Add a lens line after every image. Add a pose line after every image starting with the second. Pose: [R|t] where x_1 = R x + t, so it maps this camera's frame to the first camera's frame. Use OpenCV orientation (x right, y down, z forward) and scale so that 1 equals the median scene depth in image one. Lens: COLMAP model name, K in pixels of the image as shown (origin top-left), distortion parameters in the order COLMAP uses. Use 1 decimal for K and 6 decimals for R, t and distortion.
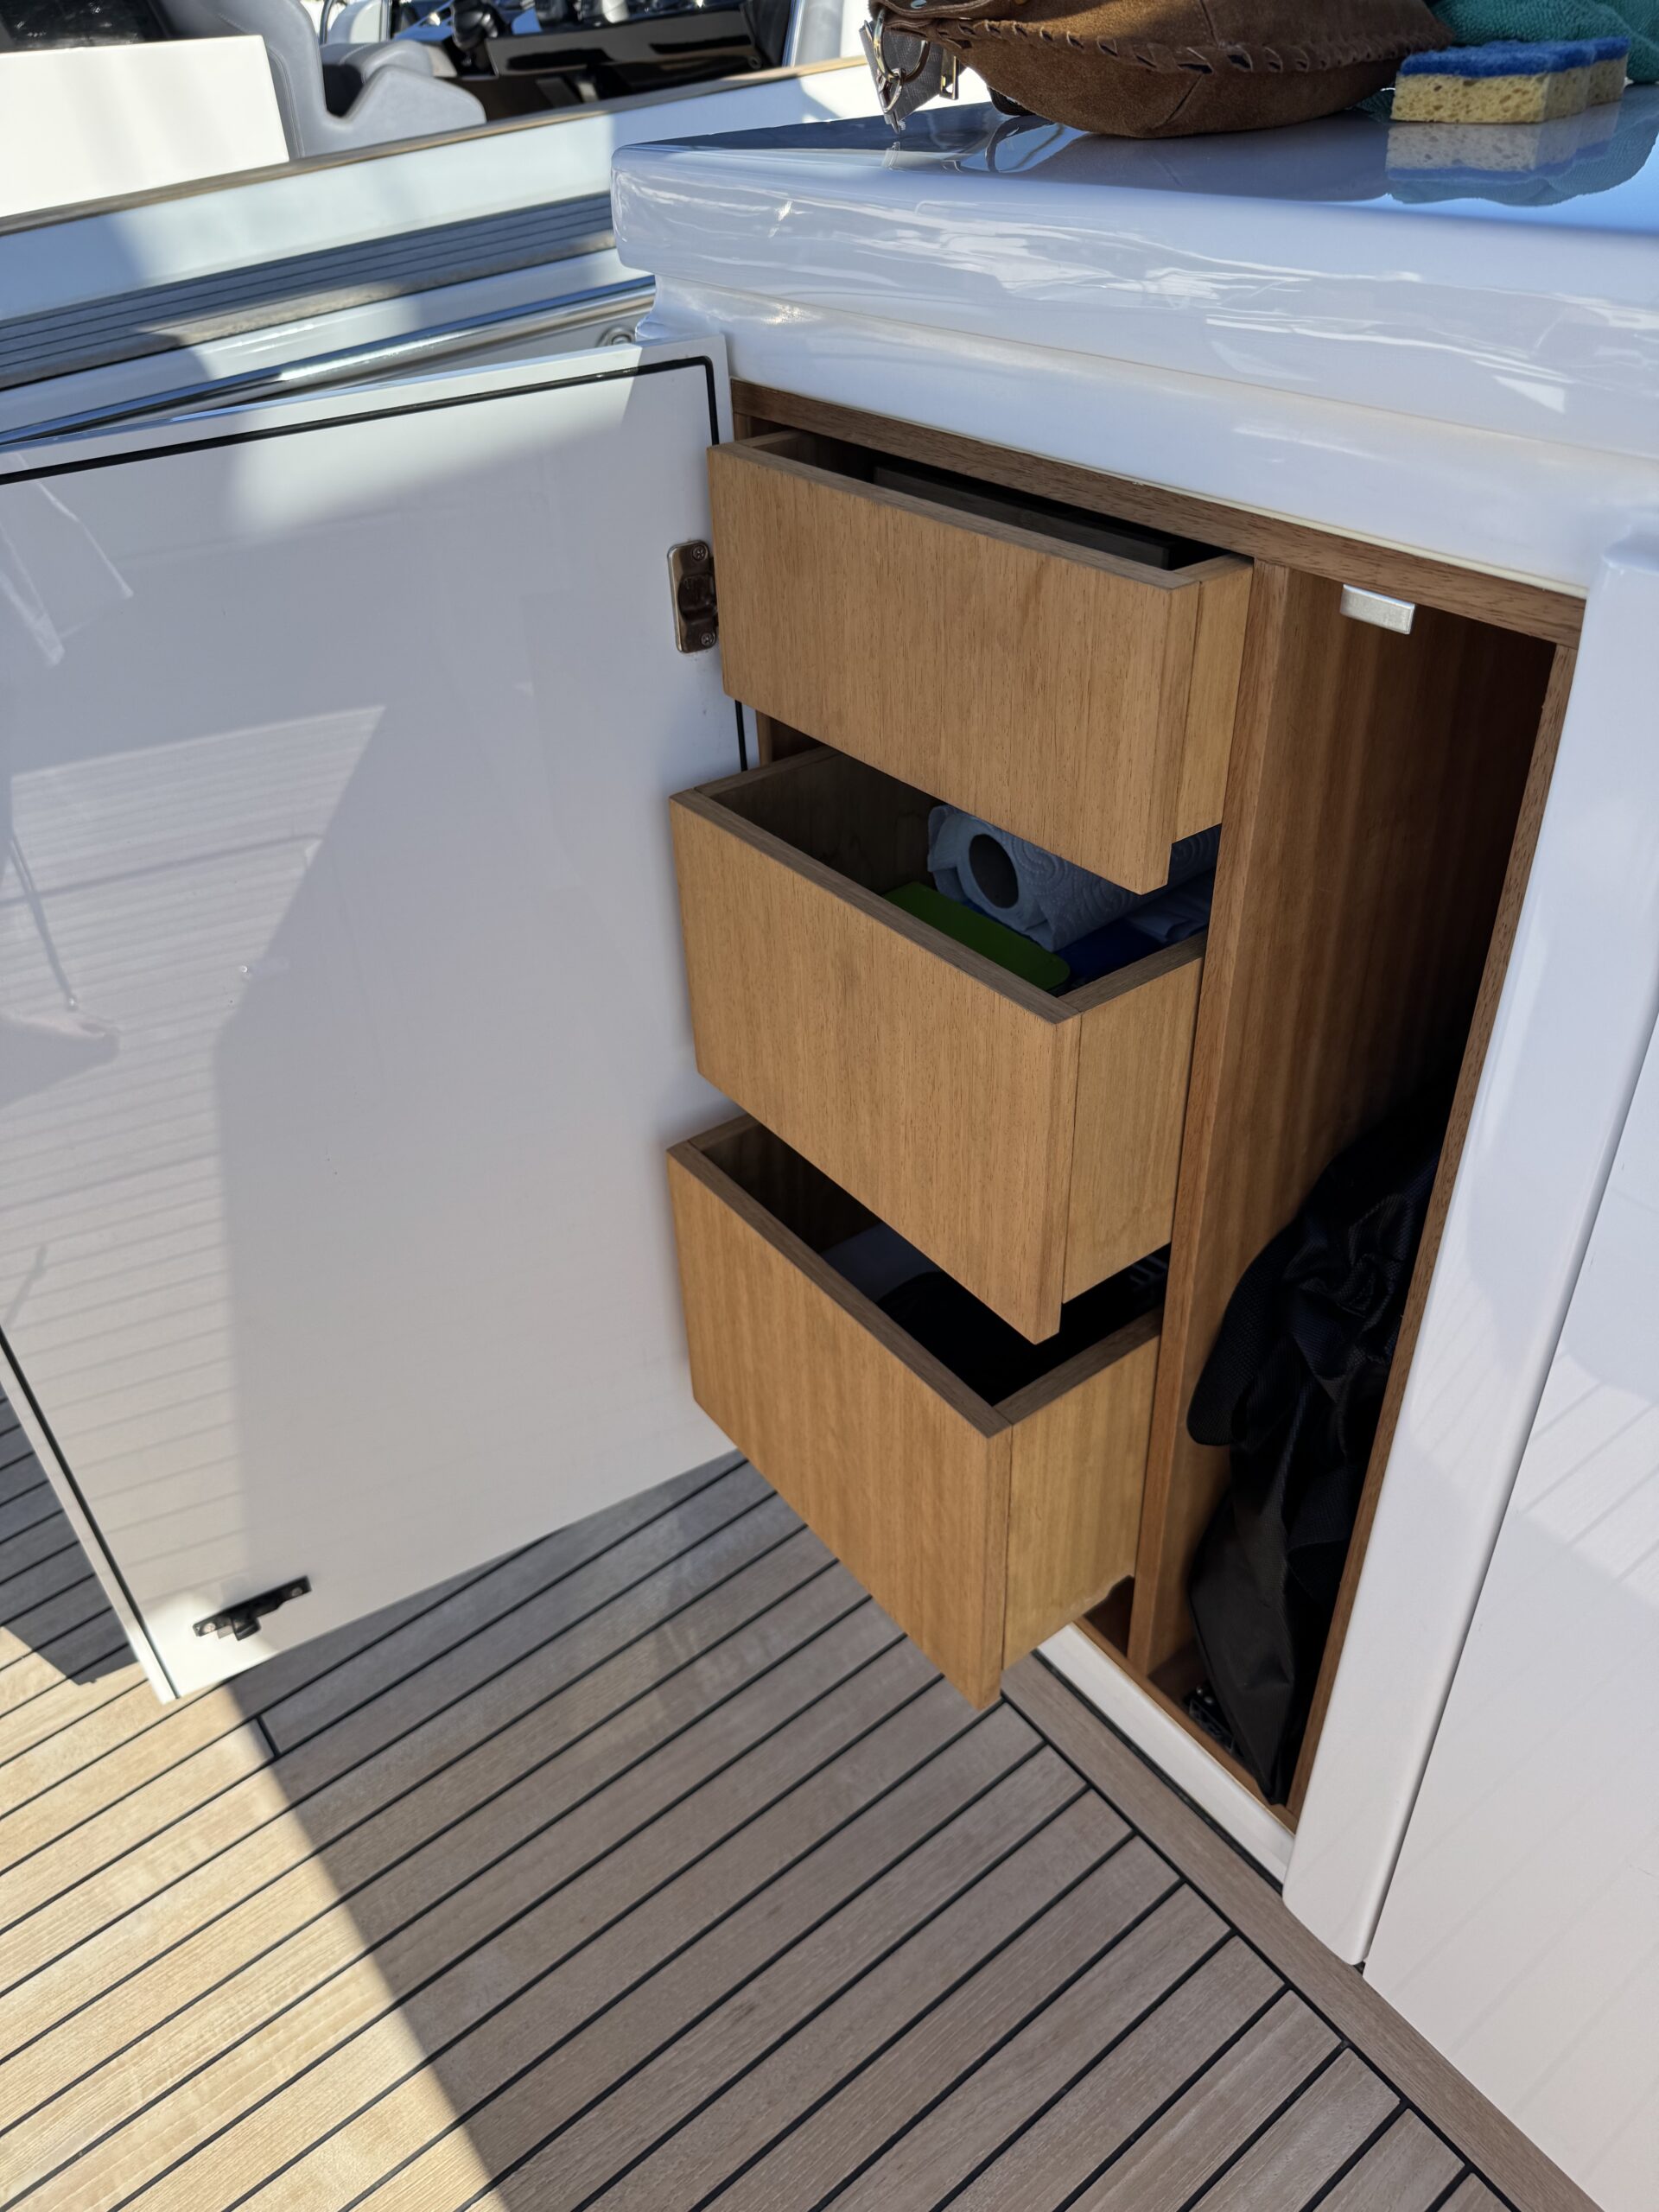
lens RADIAL K [[1566.2, 0, 829.5], [0, 1566.2, 1106.0], [0, 0, 1]] dist [-0.057411, -0.001238]
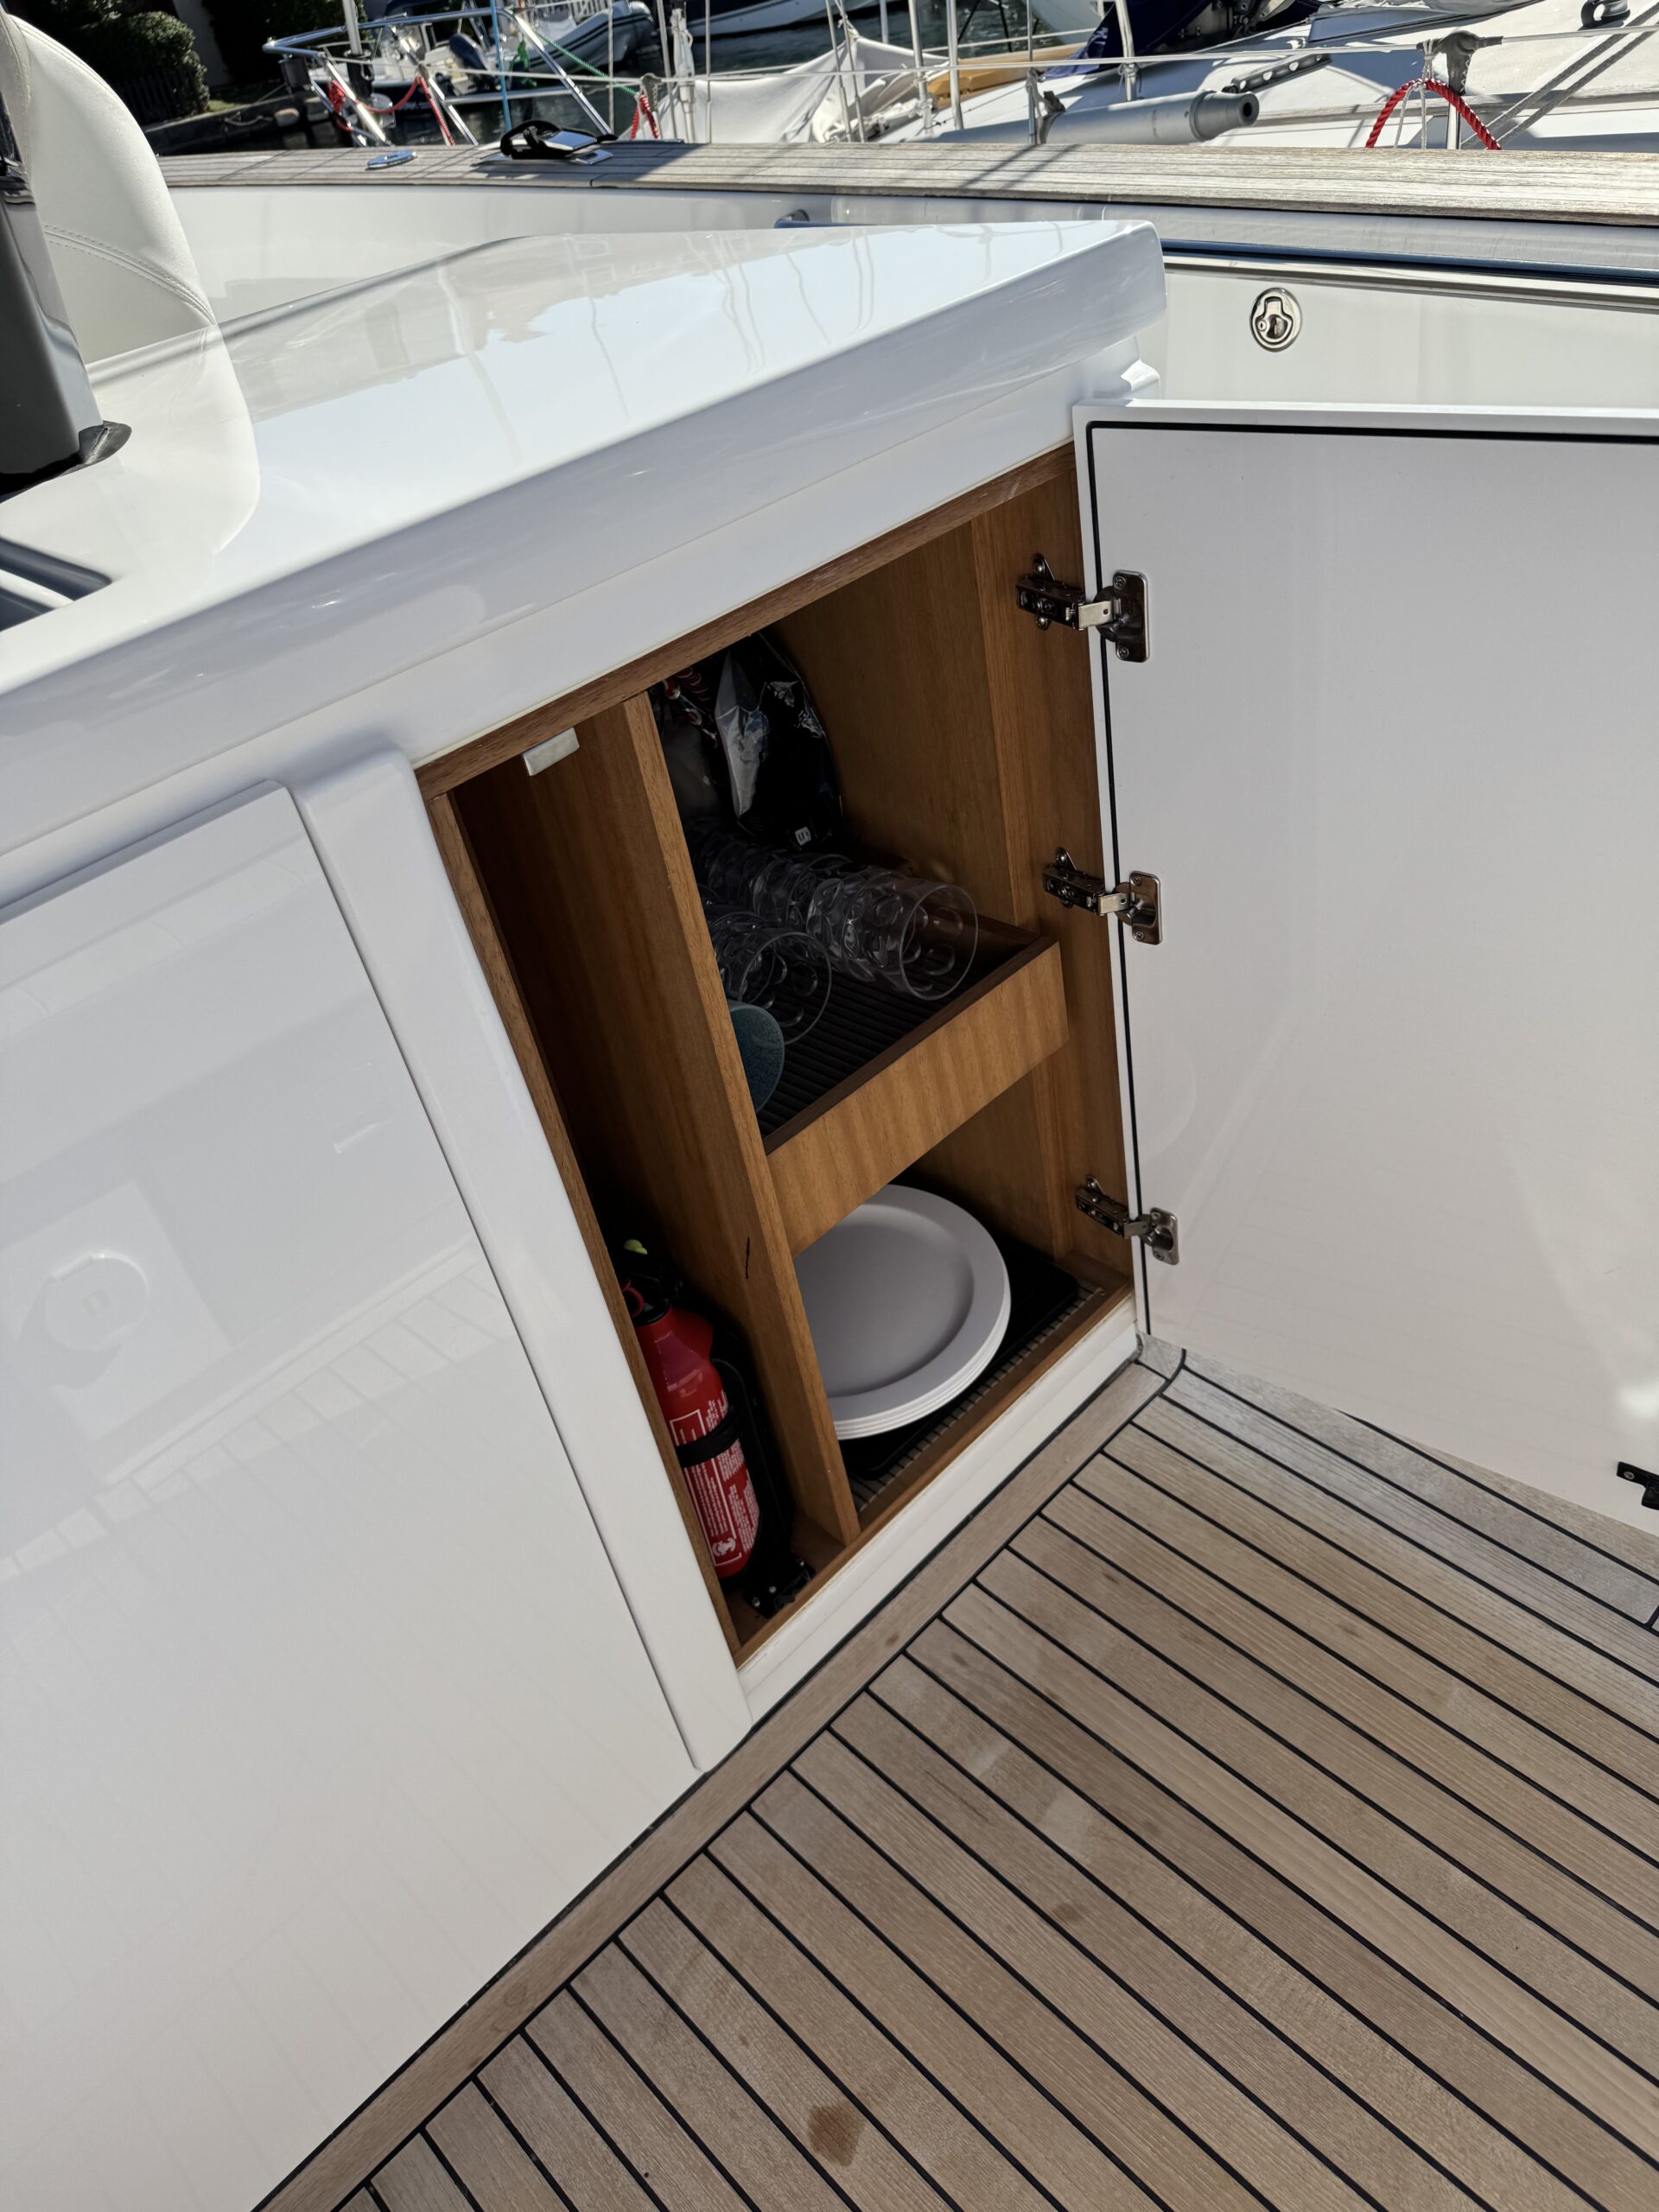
lens RADIAL K [[1566.2, 0, 829.5], [0, 1566.2, 1106.0], [0, 0, 1]] dist [-0.057411, -0.001238]
pose [[-0.132985, -0.596588, 0.791453, -0.482496], [0.676315, 0.529115, 0.512479, -0.396686], [-0.724508, 0.603424, 0.333117, 0.373473]]
